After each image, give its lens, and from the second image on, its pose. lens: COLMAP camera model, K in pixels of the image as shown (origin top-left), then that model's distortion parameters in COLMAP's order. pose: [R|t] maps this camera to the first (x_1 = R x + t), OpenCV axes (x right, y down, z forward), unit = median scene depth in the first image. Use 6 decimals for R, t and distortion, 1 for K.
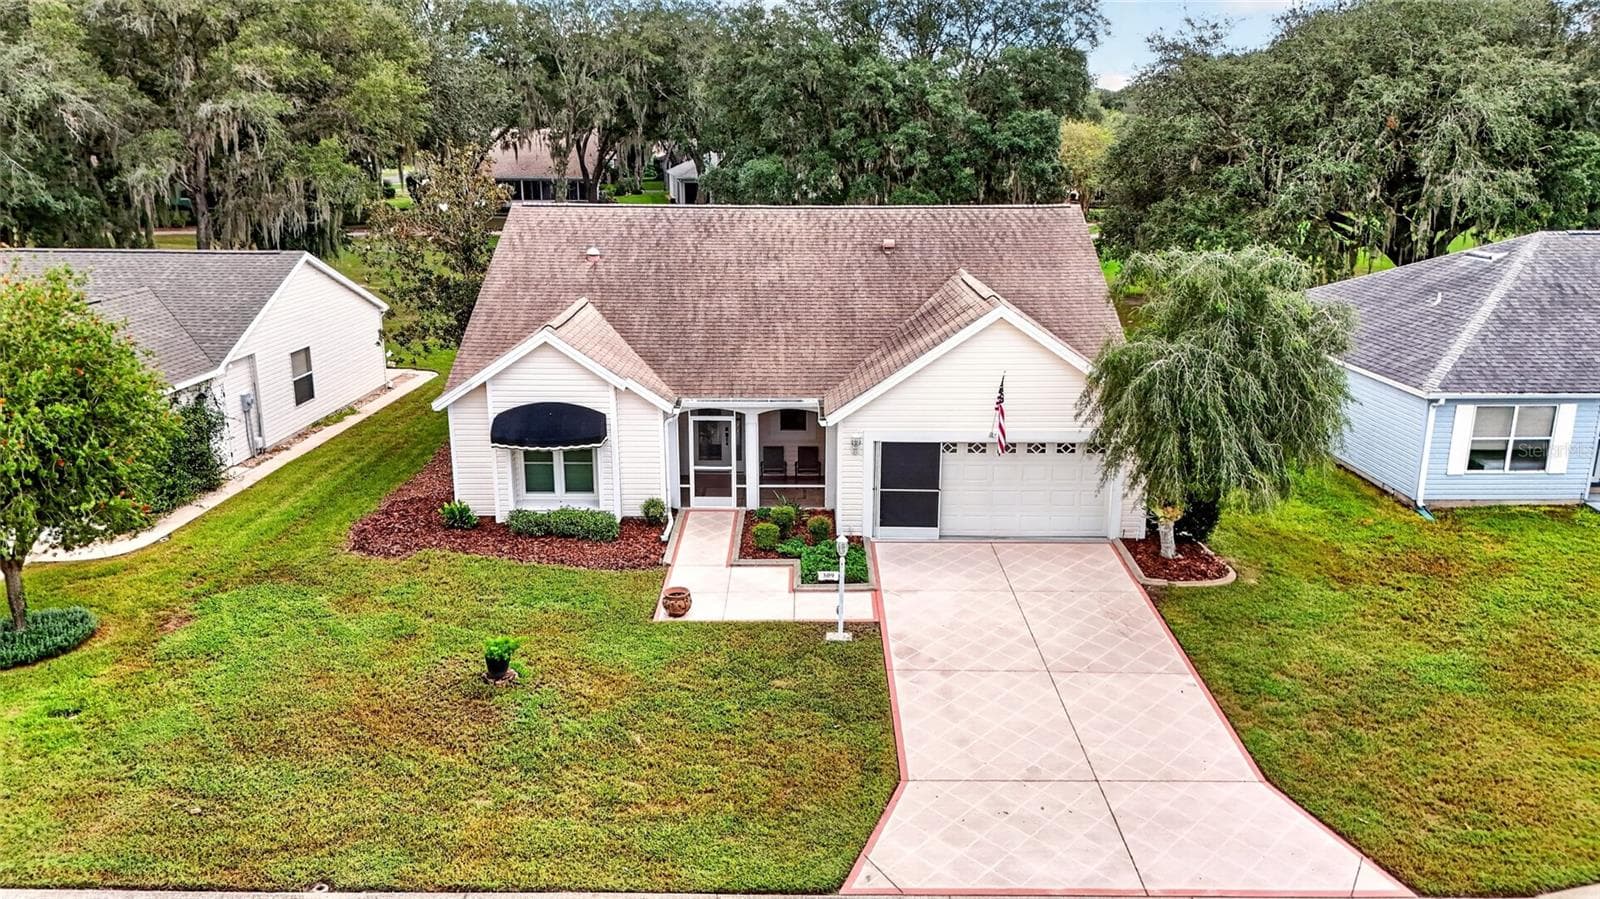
lens RADIAL K [[1172.4, 0, 809.5], [0, 1172.4, 446.7], [0, 0, 1]] dist [0.088049, -0.083374]
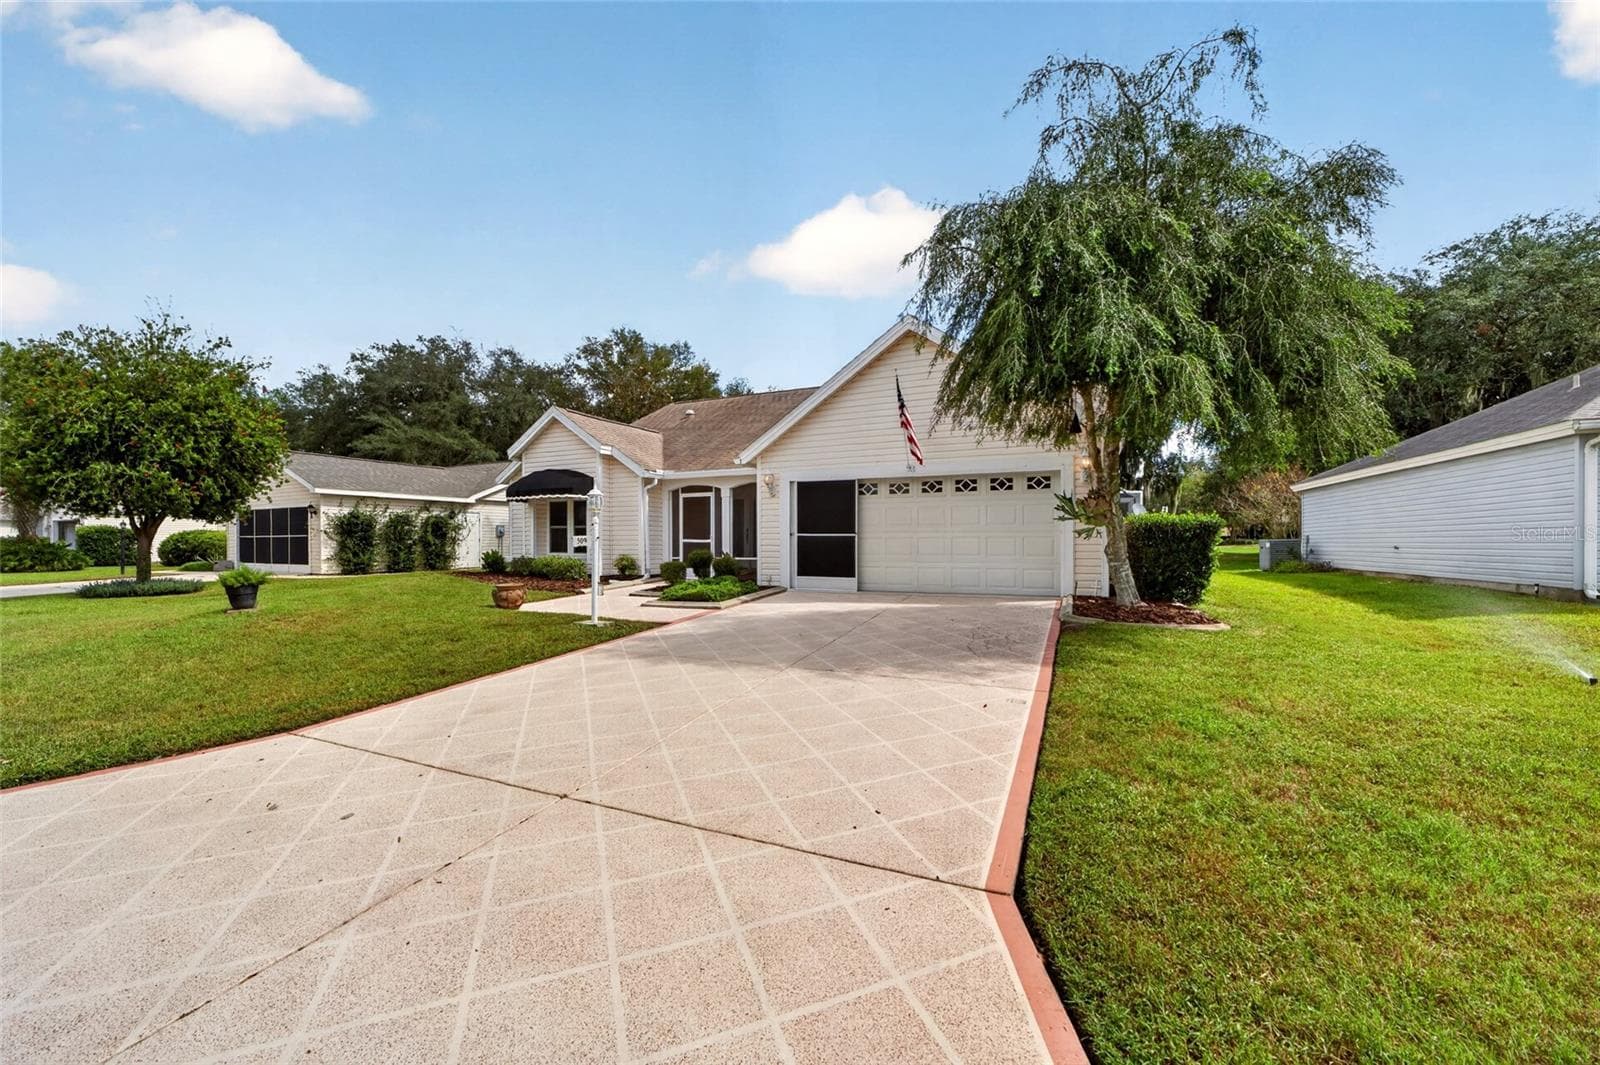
lens RADIAL K [[627.5, 0, 786.8], [0, 627.5, 543.1], [0, 0, 1]] dist [-0.024091, 0.000188]
pose [[0.903891, -0.006904, -0.427708, 0.262765], [-0.102357, 0.967332, -0.231930, 0.157280], [0.415337, 0.253418, 0.873656, 0.542374]]
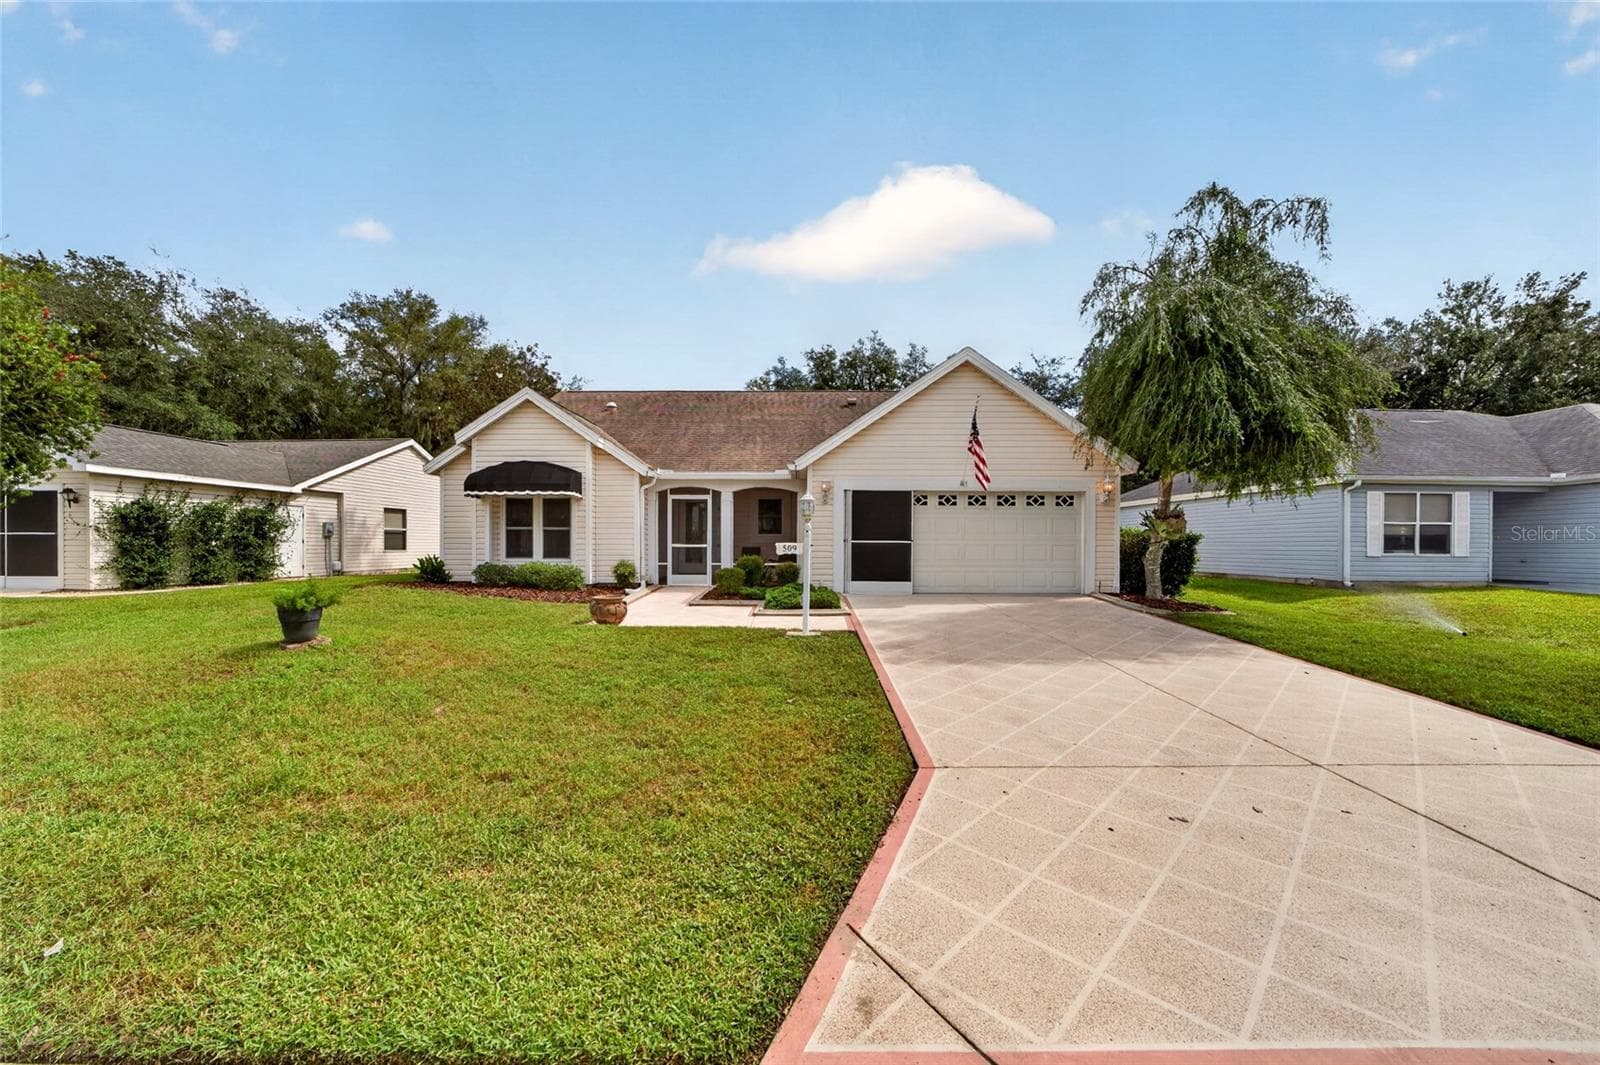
lens RADIAL K [[632.3, 0, 792.3], [0, 632.3, 542.7], [0, 0, 1]] dist [-0.028425, 0.000150]
pose [[0.999855, -0.000913, -0.017024, 0.020076], [-0.003538, 0.965723, -0.259552, 0.170582], [0.016678, 0.259575, 0.965579, 0.477501]]
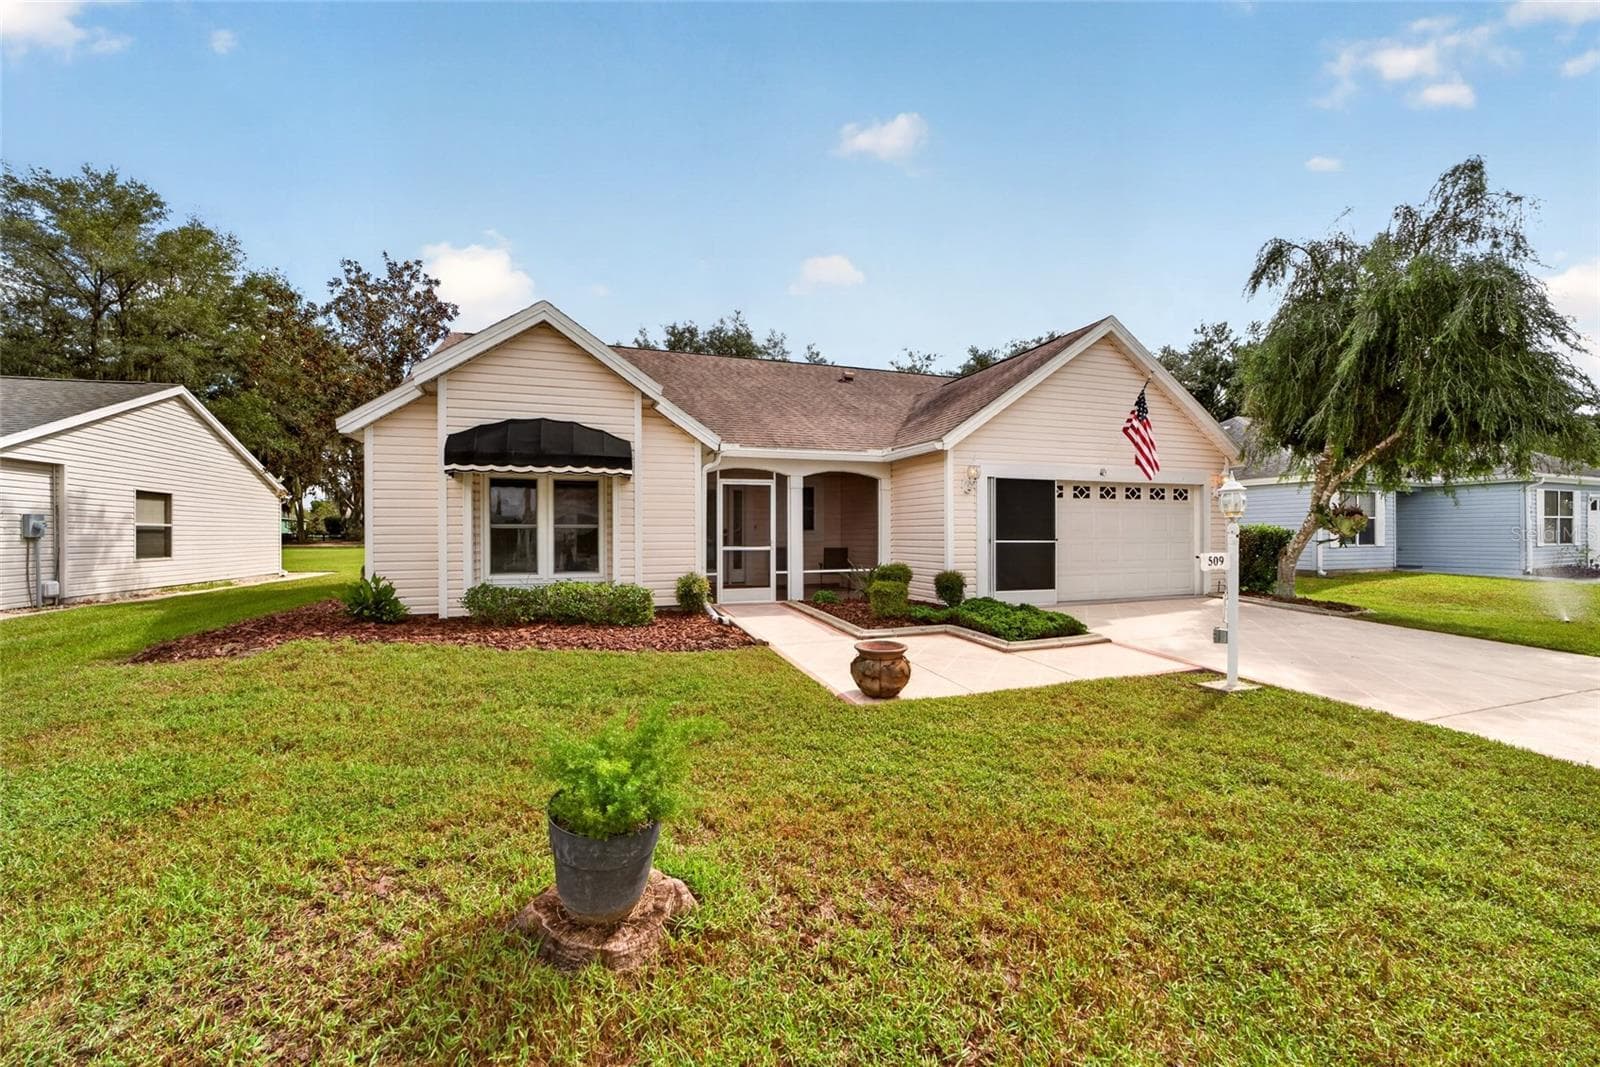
lens RADIAL K [[624.6, 0, 797.3], [0, 624.6, 529.6], [0, 0, 1]] dist [-0.030682, 0.006824]
pose [[0.943830, -0.007531, 0.330347, -0.197348], [0.094349, 0.964262, -0.247581, 0.117021], [-0.316676, 0.264842, 0.910810, 0.642948]]
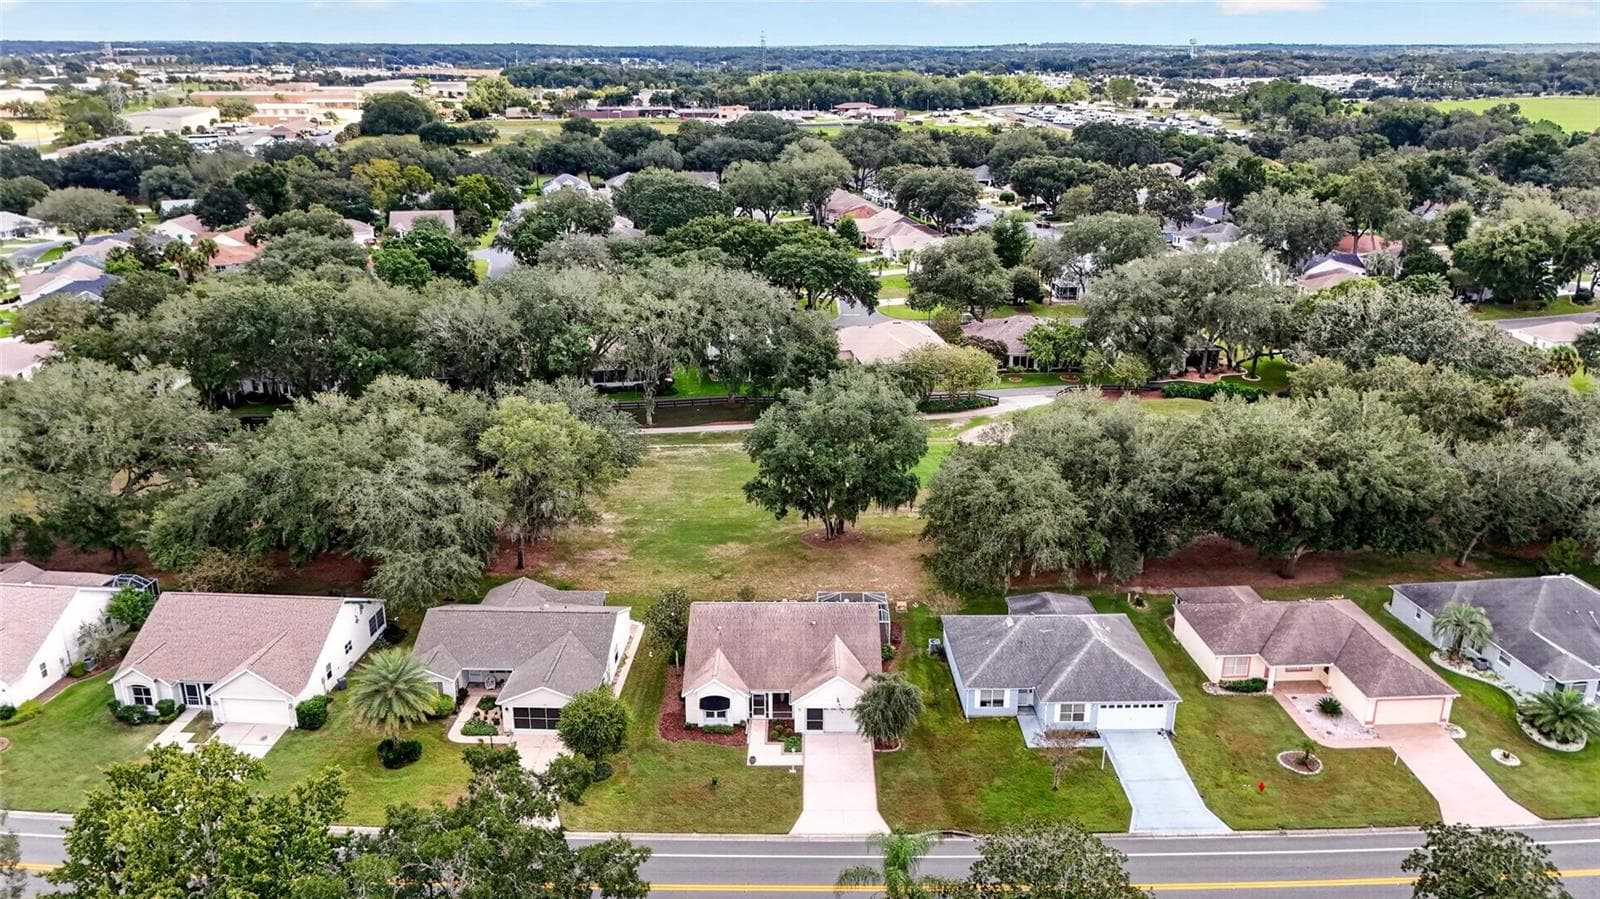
lens RADIAL K [[1172.3, 0, 803.9], [0, 1172.3, 444.3], [0, 0, 1]] dist [0.067146, -0.075254]
pose [[0.999962, -0.001299, -0.008634, 0.082175], [0.001872, 0.997770, 0.066724, -1.020675], [0.008528, -0.066737, 0.997734, -2.473898]]
